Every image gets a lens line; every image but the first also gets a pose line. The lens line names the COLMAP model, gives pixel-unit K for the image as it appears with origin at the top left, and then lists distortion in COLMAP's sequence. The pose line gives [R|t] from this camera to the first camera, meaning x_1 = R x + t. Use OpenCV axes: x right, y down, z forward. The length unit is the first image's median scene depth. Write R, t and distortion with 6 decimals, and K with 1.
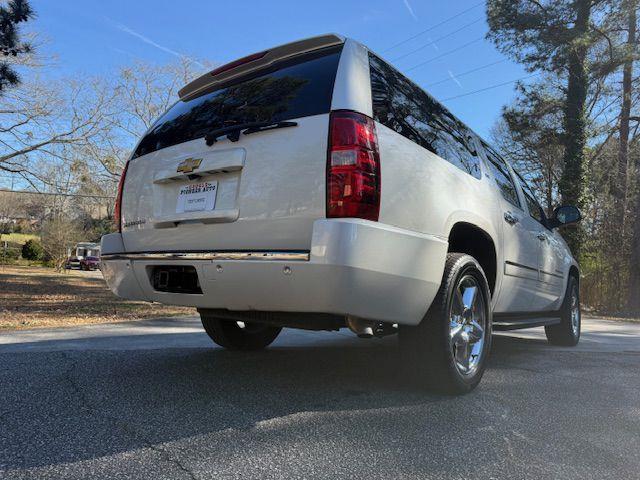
lens RADIAL K [[457.8, 0, 319.9], [0, 457.8, 233.7], [0, 0, 1]] dist [0.087033, -0.109194]
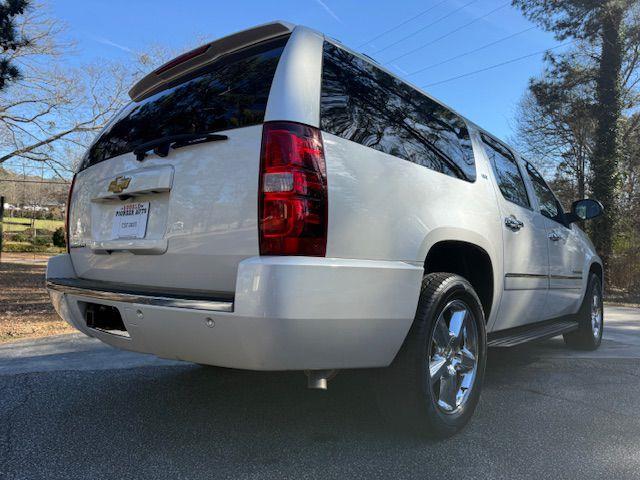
lens RADIAL K [[460.2, 0, 320.0], [0, 460.2, 240.0], [0, 0, 1]] dist [0.054601, -0.061654]
pose [[0.998247, -0.018783, -0.056131, 0.064886], [0.021927, 0.998193, 0.055940, -0.040091], [0.054979, -0.057073, 0.996855, 0.071740]]
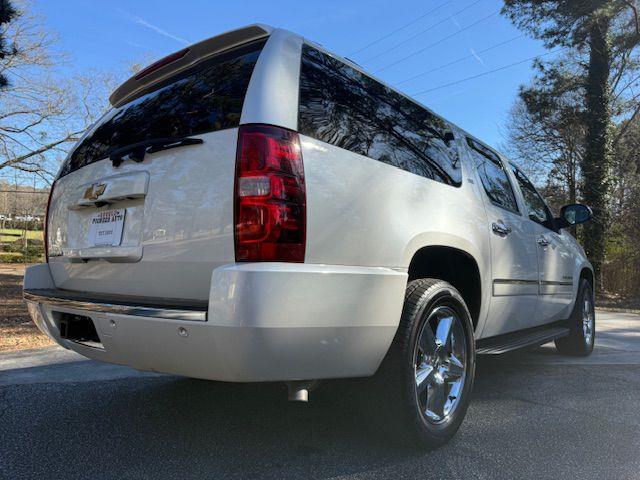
lens RADIAL K [[457.4, 0, 316.8], [0, 457.4, 239.6], [0, 0, 1]] dist [0.086970, -0.105309]
pose [[0.998432, -0.028006, -0.048476, 0.074481], [0.029852, 0.998840, 0.037784, -0.037628], [0.047362, -0.039172, 0.998109, 0.082564]]
